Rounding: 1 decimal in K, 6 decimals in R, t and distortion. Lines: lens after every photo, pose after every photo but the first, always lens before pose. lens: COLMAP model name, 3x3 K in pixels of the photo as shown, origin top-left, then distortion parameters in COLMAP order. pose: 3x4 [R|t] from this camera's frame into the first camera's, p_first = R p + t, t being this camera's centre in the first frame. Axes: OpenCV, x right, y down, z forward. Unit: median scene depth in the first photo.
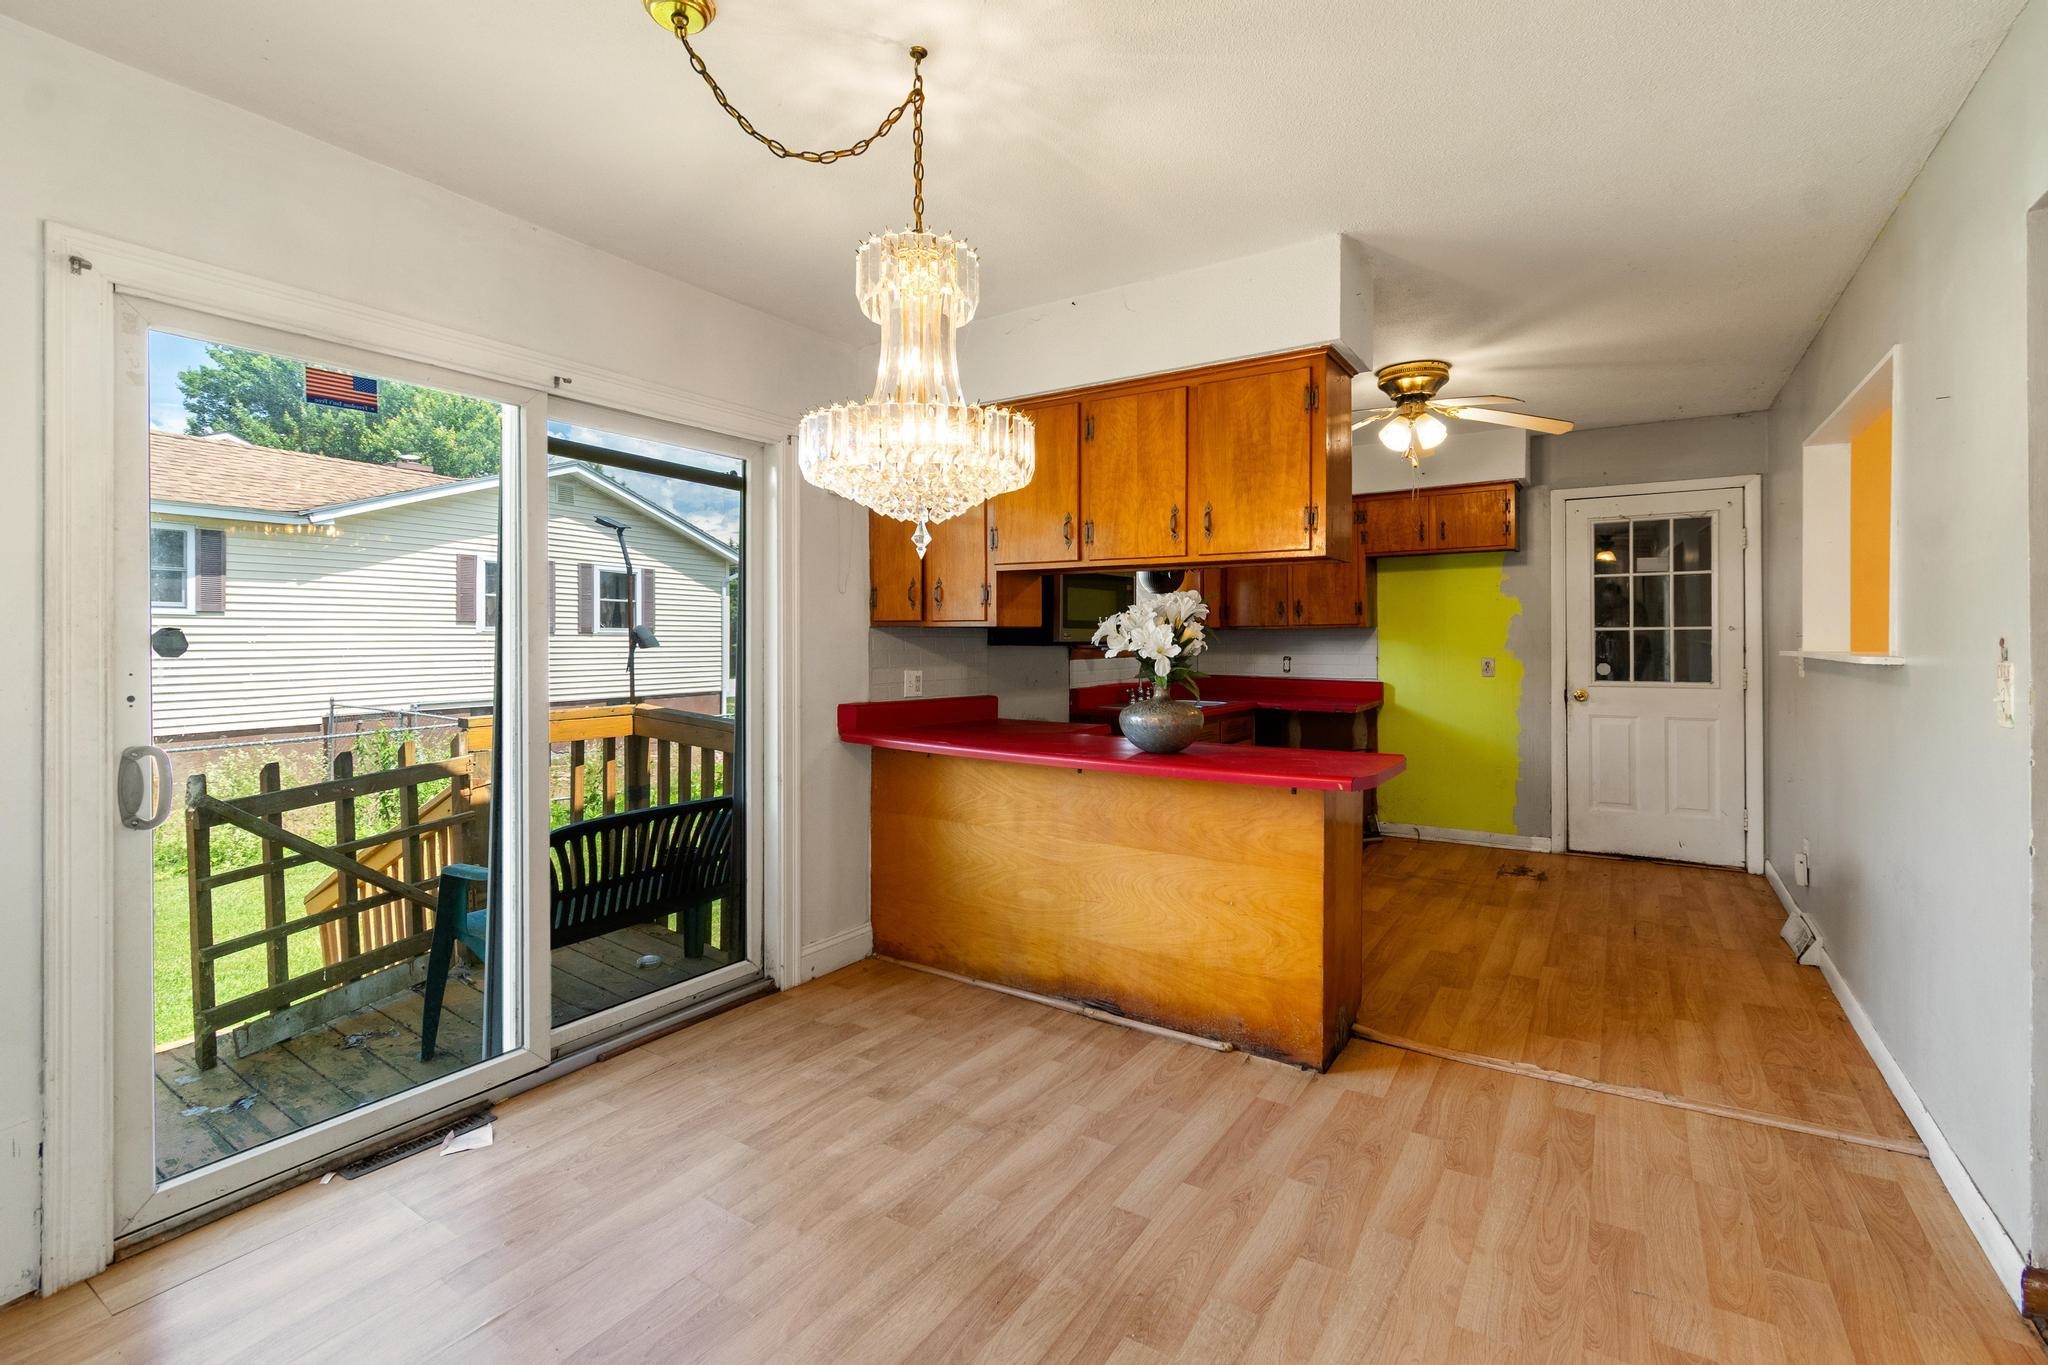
lens RADIAL K [[918.0, 0, 1030.4], [0, 918.0, 639.5], [0, 0, 1]] dist [0.002945, 0.000093]
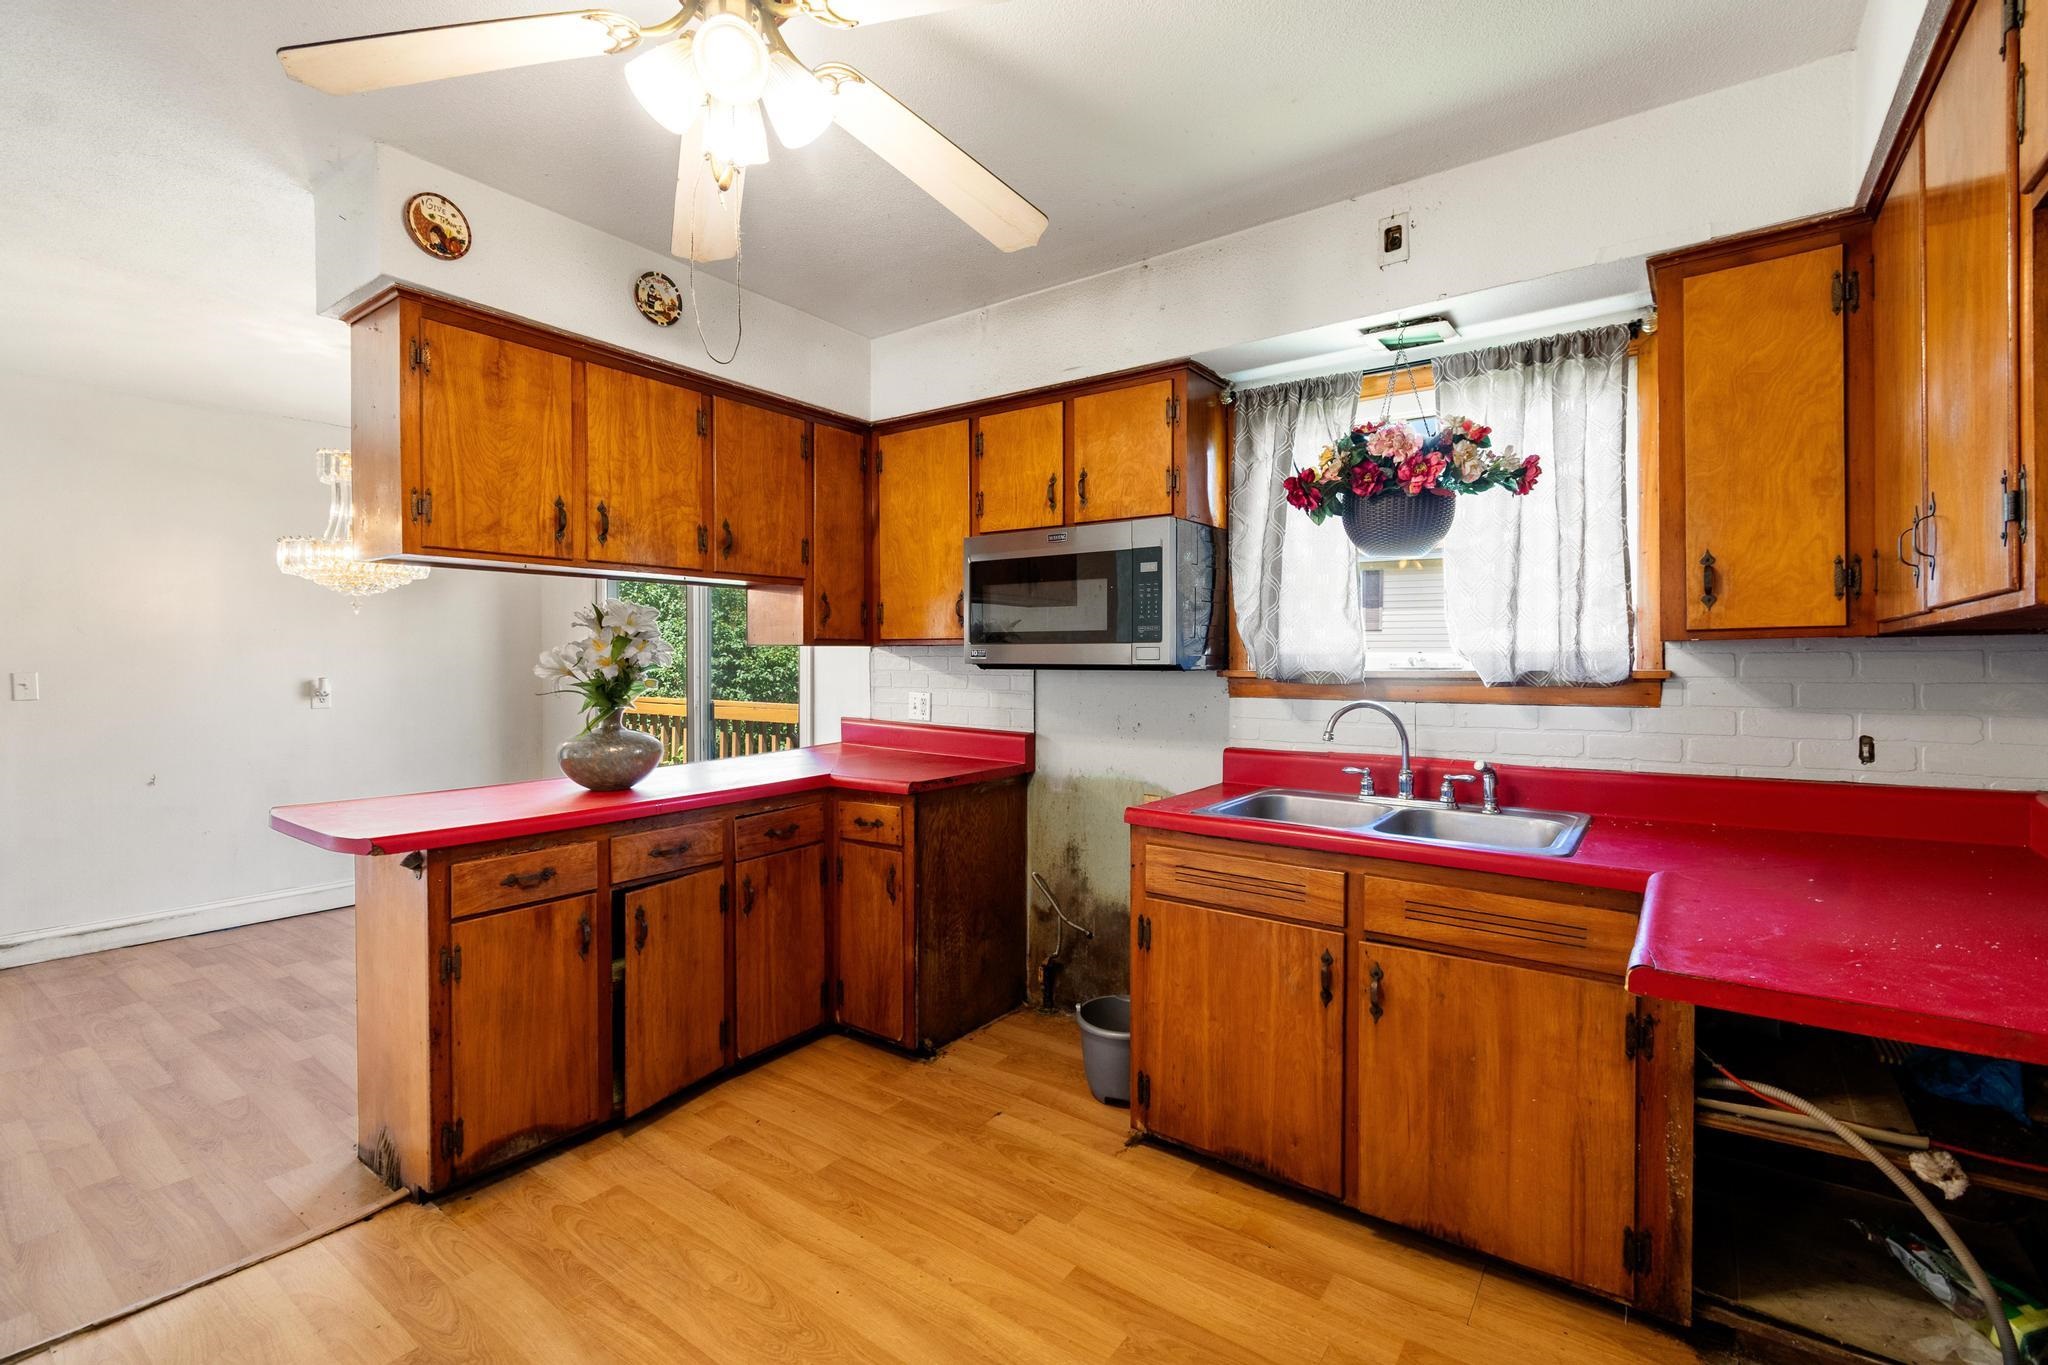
lens RADIAL K [[901.6, 0, 1024.6], [0, 901.6, 665.4], [0, 0, 1]] dist [0.001325, 0.000597]
pose [[-0.051264, 0.011874, -0.998615, 0.605538], [-0.000867, 0.999928, 0.011934, -0.003749], [0.998685, 0.001478, -0.051250, 0.889760]]
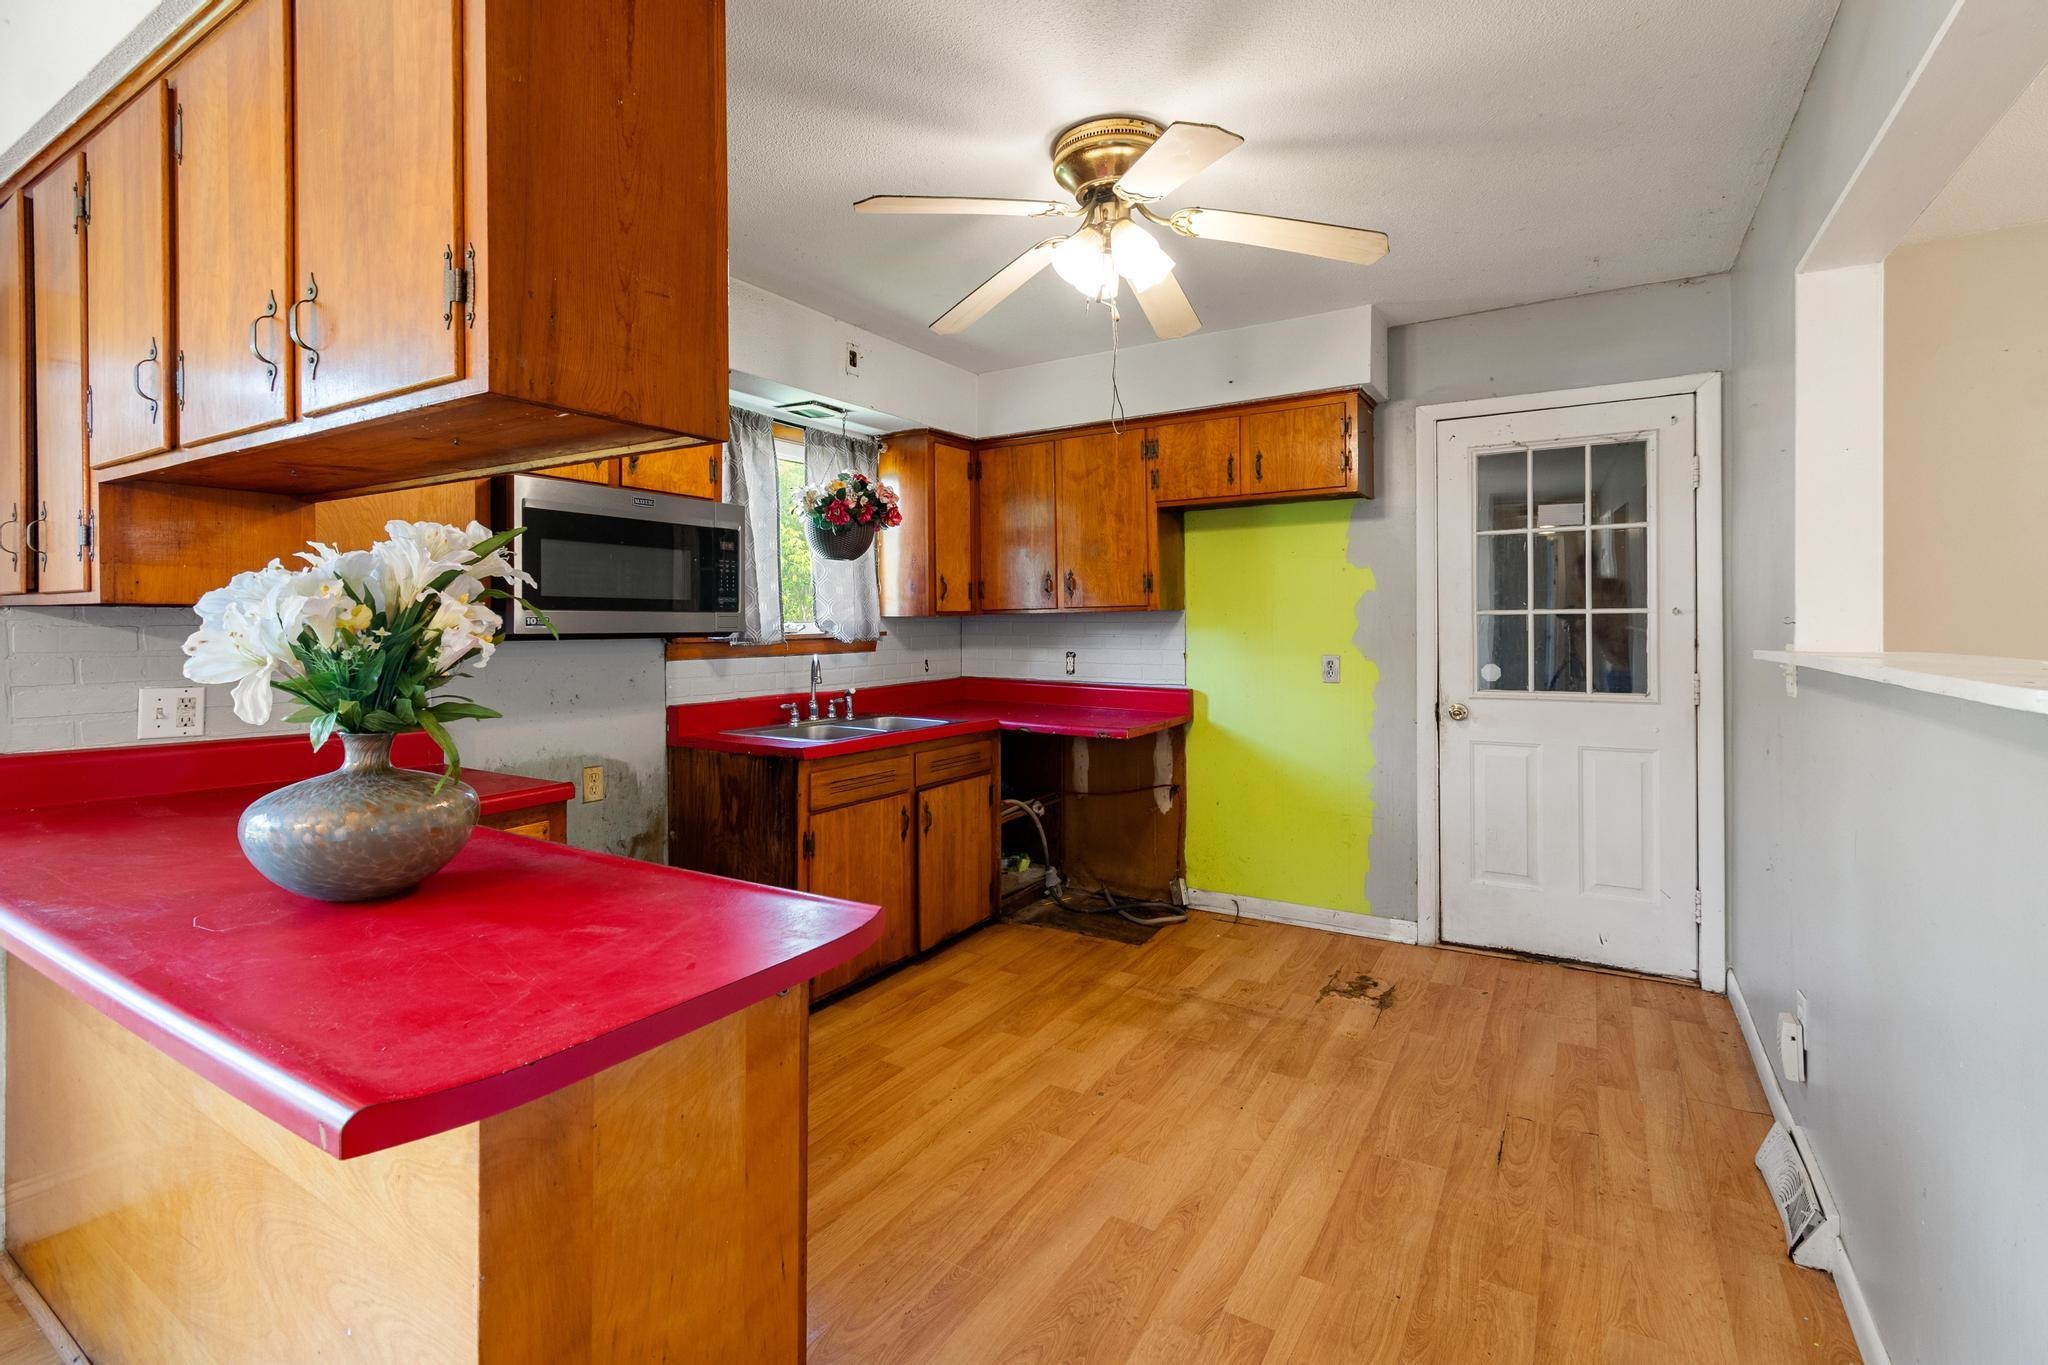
lens RADIAL K [[915.7, 0, 1029.3], [0, 915.7, 627.2], [0, 0, 1]] dist [-0.001326, -0.000236]
pose [[0.999701, -0.000701, 0.024449, 0.278013], [0.000670, 0.999999, 0.001273, -0.001795], [-0.024450, -0.001256, 0.999700, 0.350727]]
